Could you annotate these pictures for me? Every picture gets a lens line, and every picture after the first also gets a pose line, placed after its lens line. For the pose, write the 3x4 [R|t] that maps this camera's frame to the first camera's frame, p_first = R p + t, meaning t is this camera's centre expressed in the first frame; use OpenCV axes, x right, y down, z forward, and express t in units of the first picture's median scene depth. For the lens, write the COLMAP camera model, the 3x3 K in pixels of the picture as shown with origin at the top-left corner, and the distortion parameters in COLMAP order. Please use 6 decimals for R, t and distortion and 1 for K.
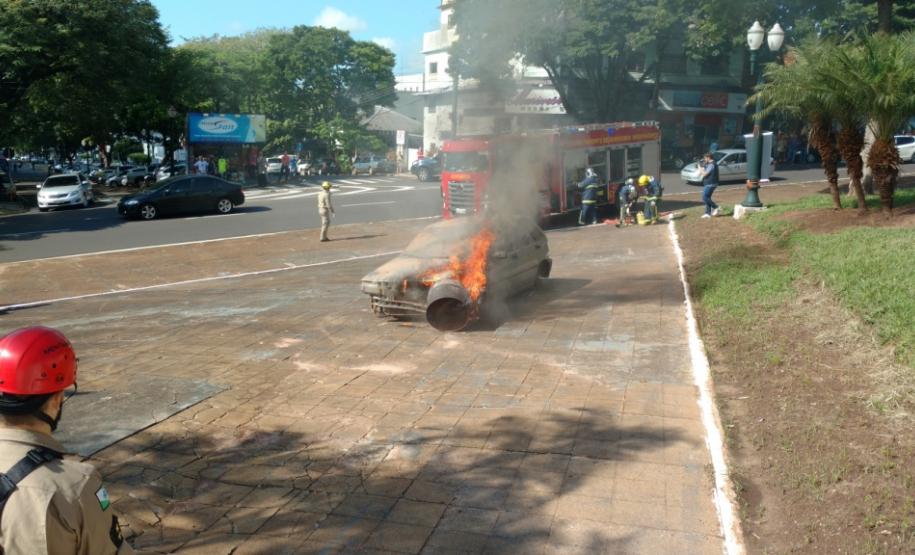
lens RADIAL K [[755.6, 0, 466.0], [0, 755.6, 302.9], [0, 0, 1]] dist [-0.002957, -0.009624]
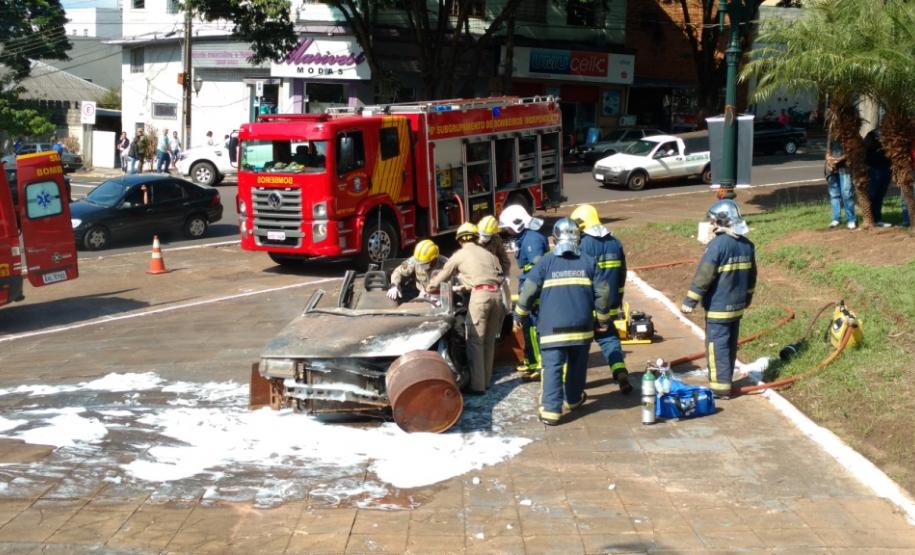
lens RADIAL K [[1222.8, 0, 468.4], [0, 1222.8, 307.0], [0, 0, 1]] dist [0.030869, 0.000000]
pose [[0.969124, -0.025513, 0.245250, -0.110815], [0.040175, 0.997680, -0.054965, -0.004979], [-0.243279, 0.063121, 0.967900, 0.010252]]
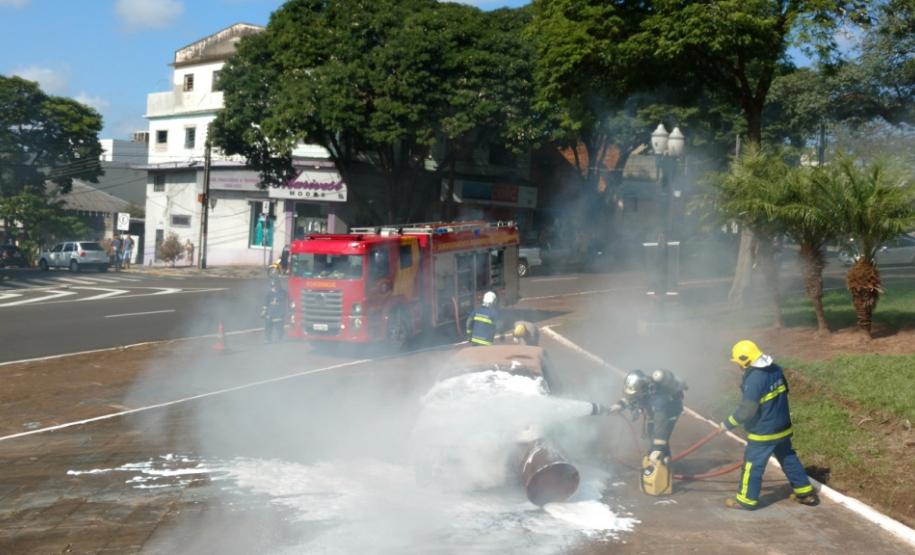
lens RADIAL K [[915.4, 0, 466.7], [0, 915.4, 288.0], [0, 0, 1]] dist [0.002966, 0.000000]
pose [[0.942501, 0.008404, 0.334098, -0.202198], [0.039674, 0.989802, -0.136817, -0.028547], [-0.331841, 0.142205, 0.932555, 0.056520]]
